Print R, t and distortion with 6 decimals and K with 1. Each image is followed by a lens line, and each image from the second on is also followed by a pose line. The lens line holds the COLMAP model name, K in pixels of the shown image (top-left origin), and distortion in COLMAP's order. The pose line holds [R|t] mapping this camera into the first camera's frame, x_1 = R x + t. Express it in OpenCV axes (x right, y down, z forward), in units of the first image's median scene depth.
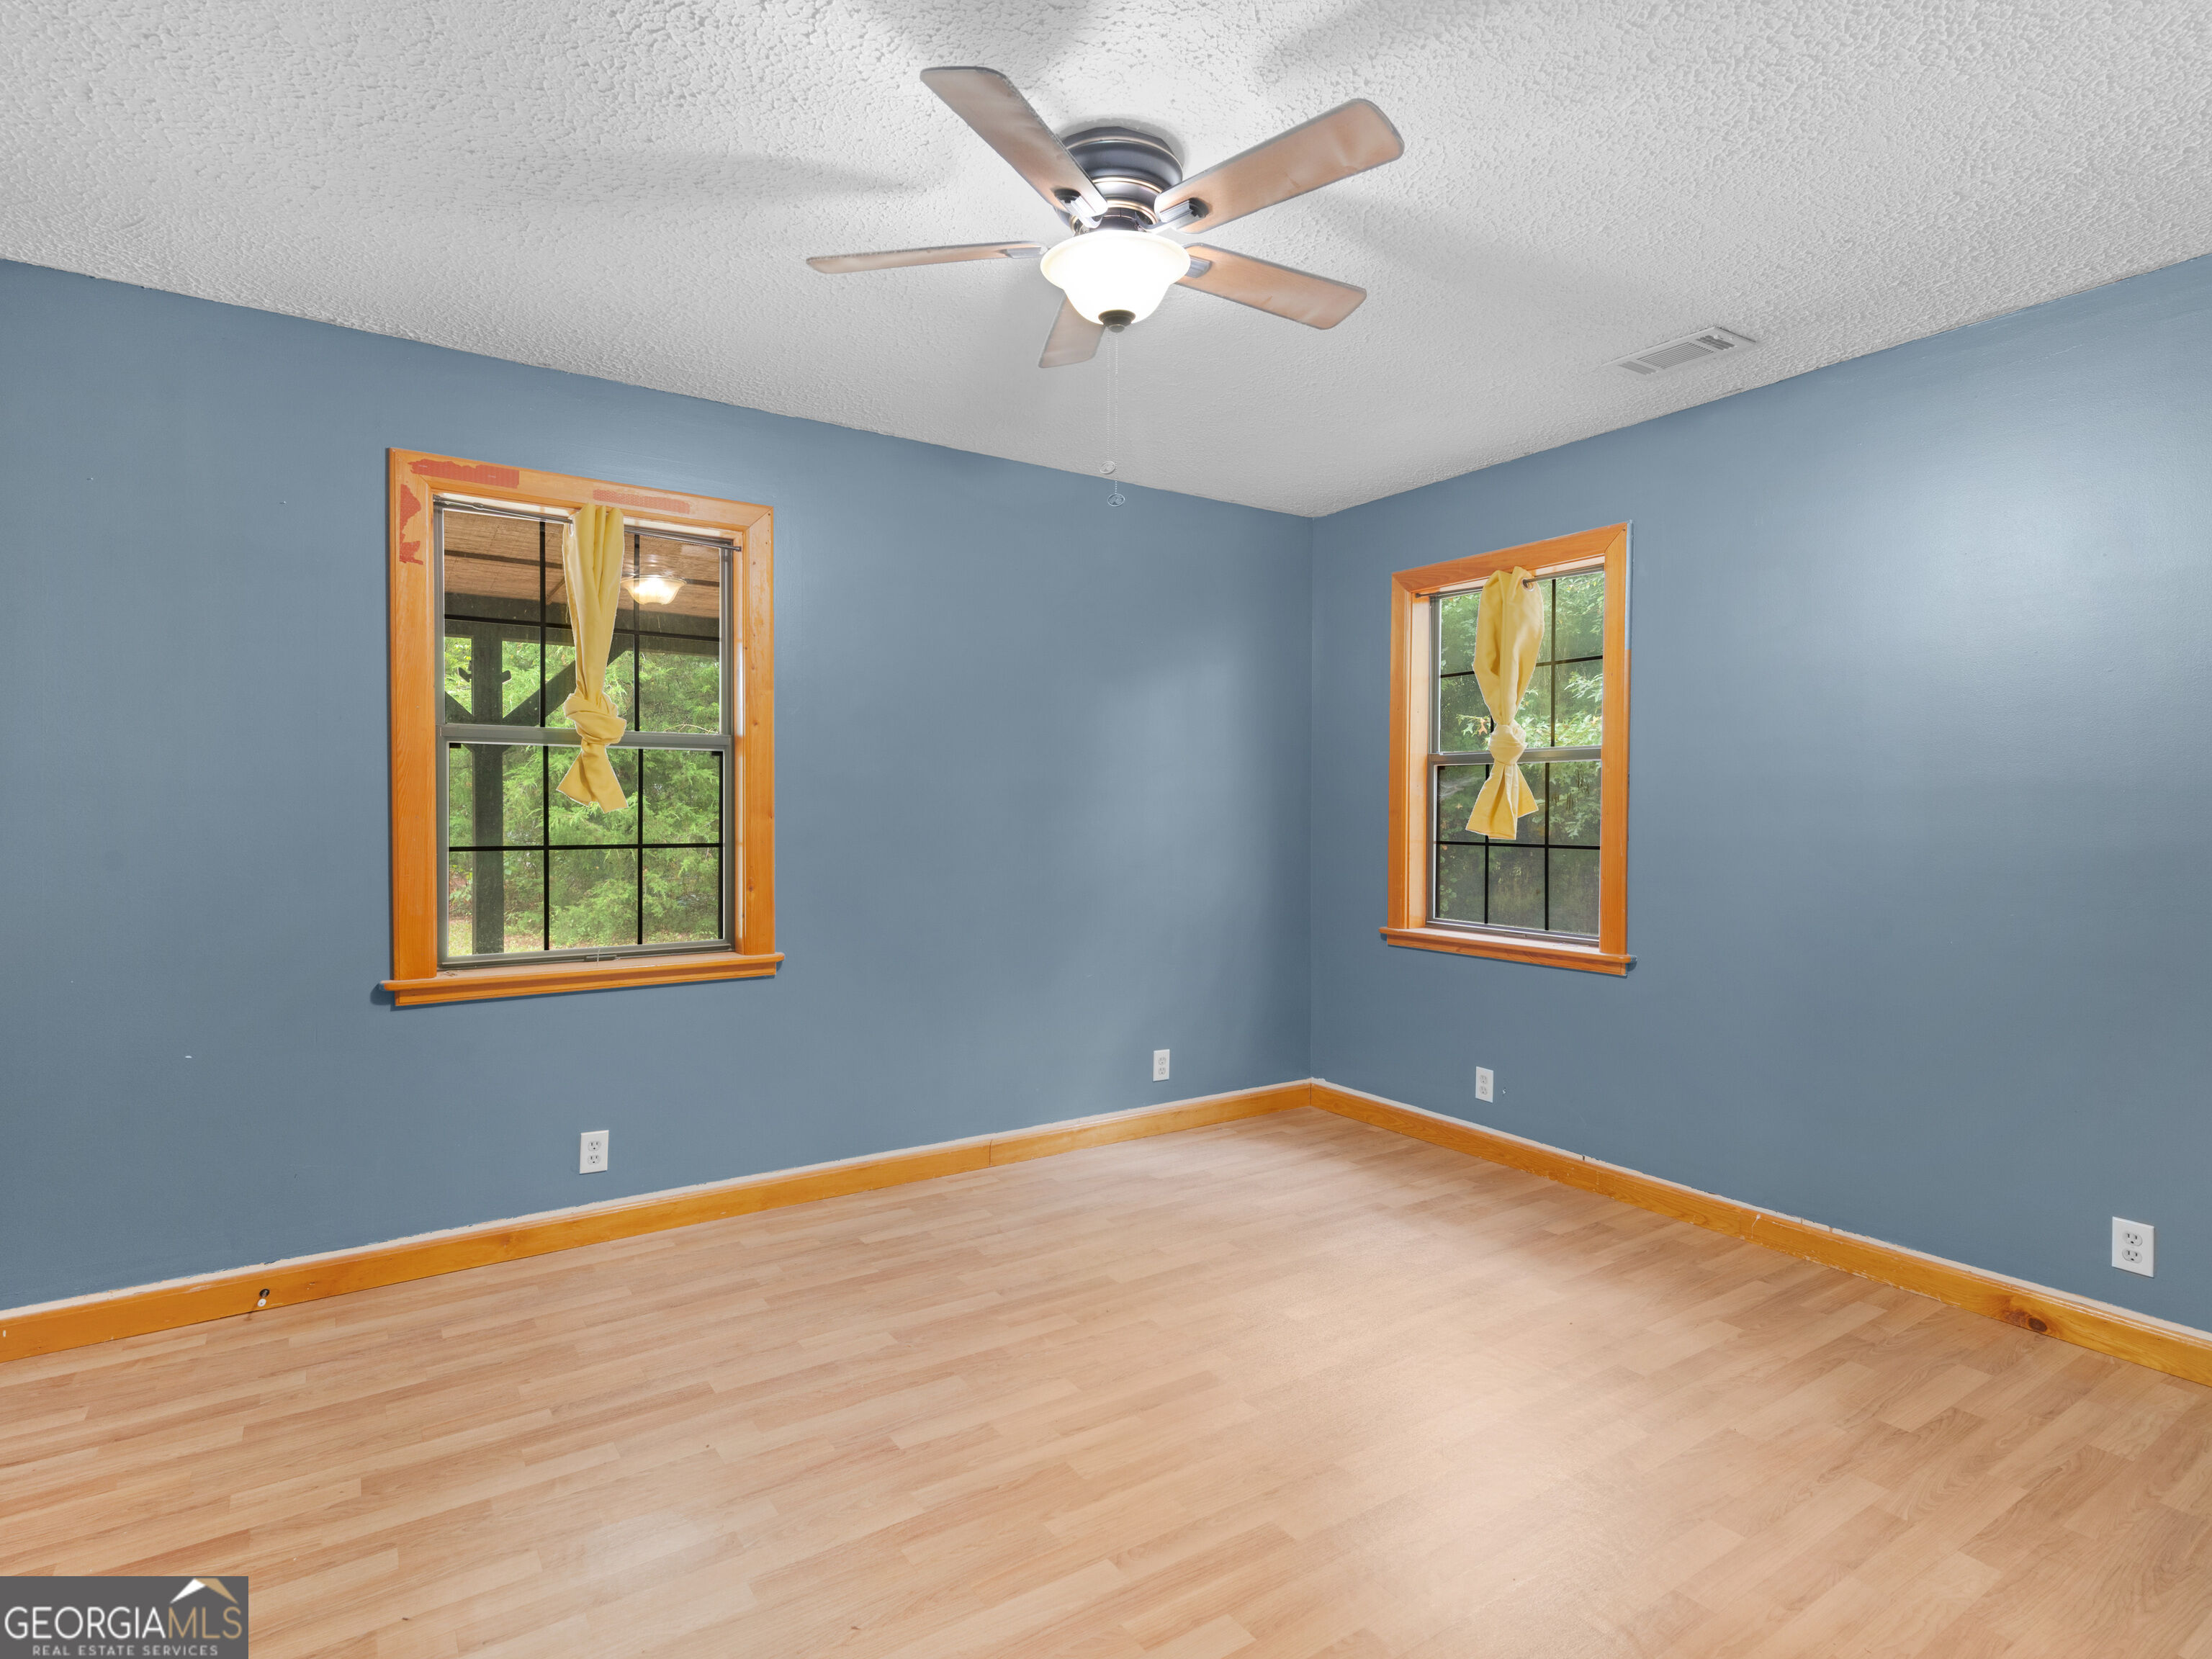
lens RADIAL K [[1140.9, 0, 1101.5], [0, 1140.9, 809.5], [0, 0, 1]] dist [0.013826, -0.002451]
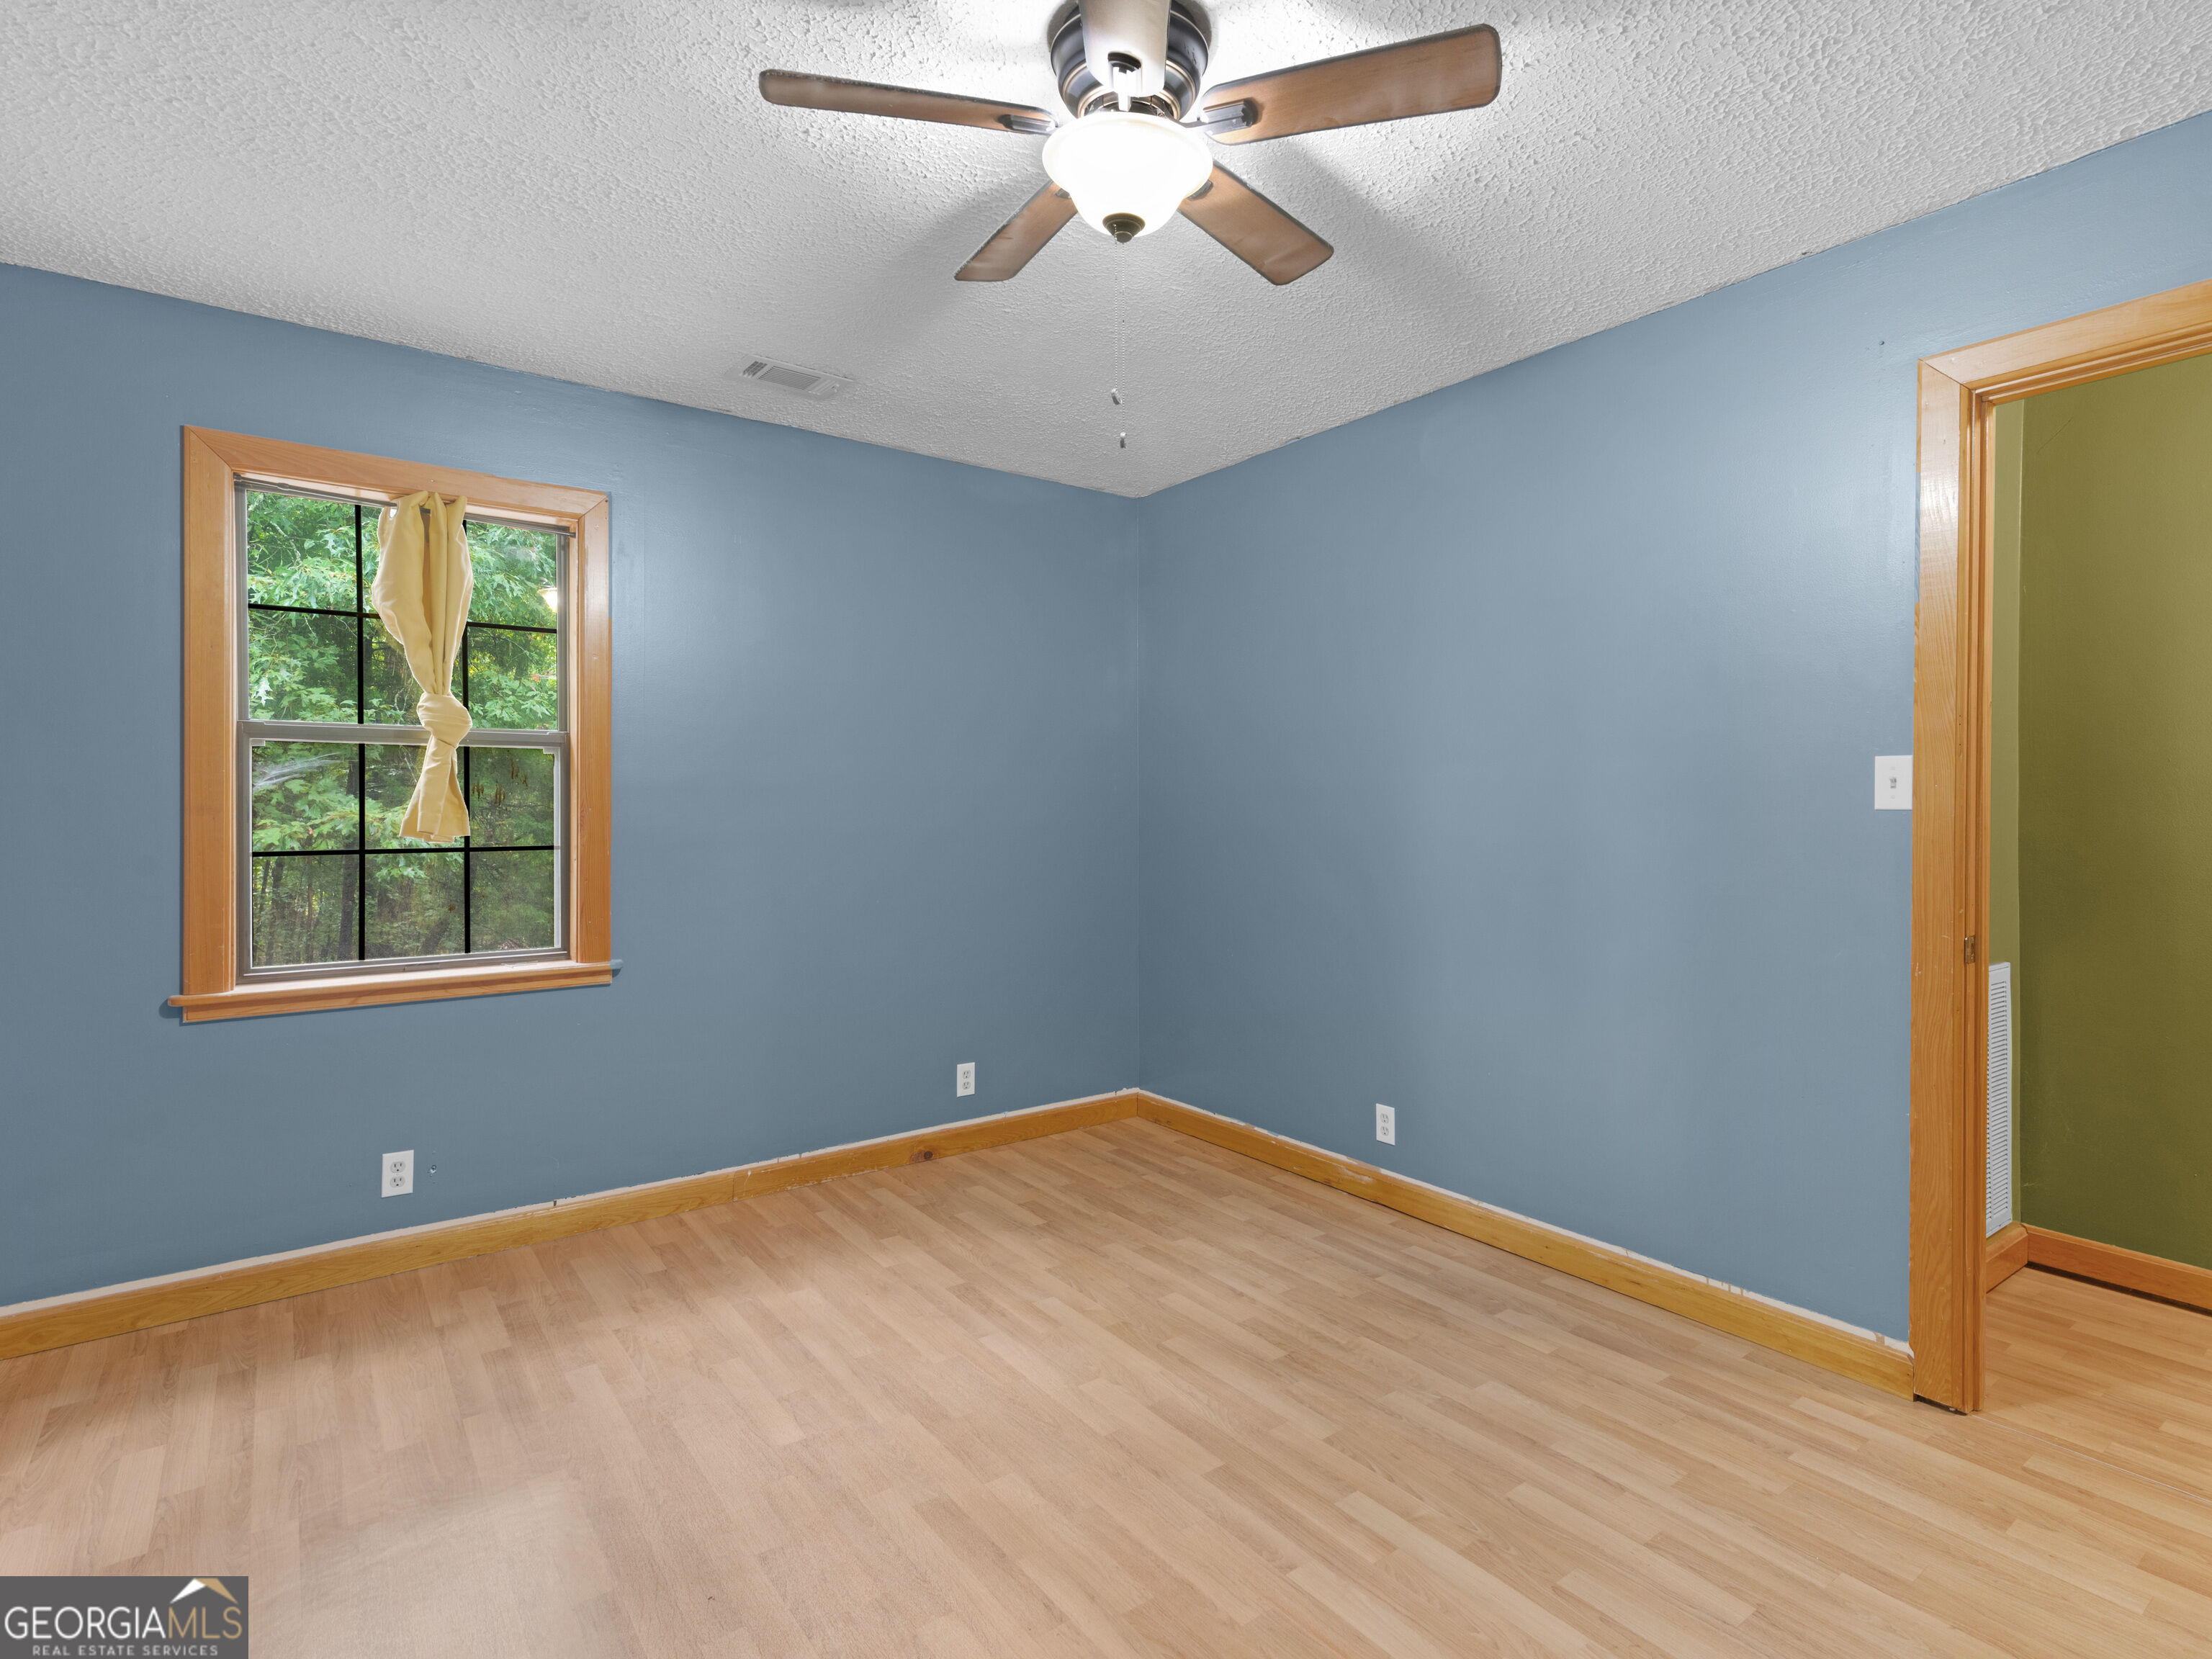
lens RADIAL K [[1140.9, 0, 1179.2], [0, 1140.9, 813.9], [0, 0, 1]] dist [0.013826, -0.002451]
pose [[-0.091938, -0.013262, 0.995676, -0.563239], [-0.000458, 0.999912, 0.013276, -0.005133], [-0.995765, 0.000764, -0.091936, 0.697511]]
